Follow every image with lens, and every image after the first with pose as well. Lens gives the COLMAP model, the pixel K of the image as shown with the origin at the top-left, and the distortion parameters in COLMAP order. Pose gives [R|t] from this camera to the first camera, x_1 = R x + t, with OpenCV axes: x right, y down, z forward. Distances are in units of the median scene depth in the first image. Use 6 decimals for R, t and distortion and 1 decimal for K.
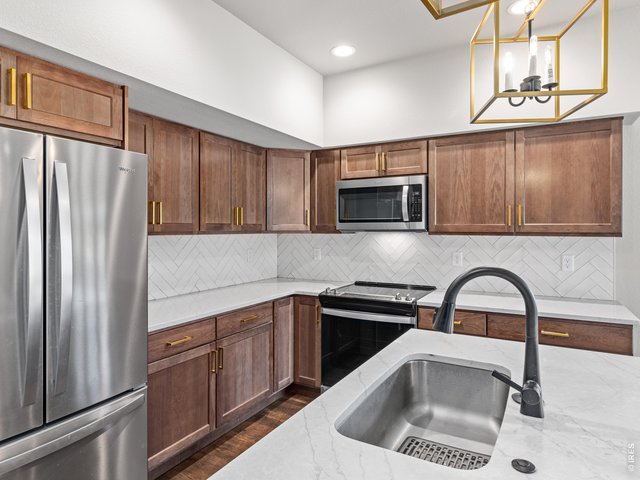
lens RADIAL K [[404.7, 0, 321.3], [0, 404.7, 229.4], [0, 0, 1]] dist [-0.002189, -0.000240]
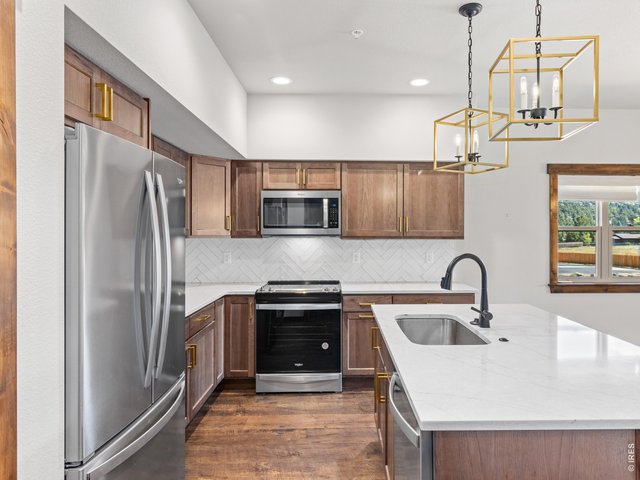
lens RADIAL K [[442.3, 0, 357.6], [0, 442.3, 237.1], [0, 0, 1]] dist [0.002548, 0.000828]
pose [[0.843326, -0.002066, 0.537398, -0.420725], [-0.000748, 0.999987, 0.005018, 0.001343], [-0.537401, -0.004634, 0.843314, -0.178559]]
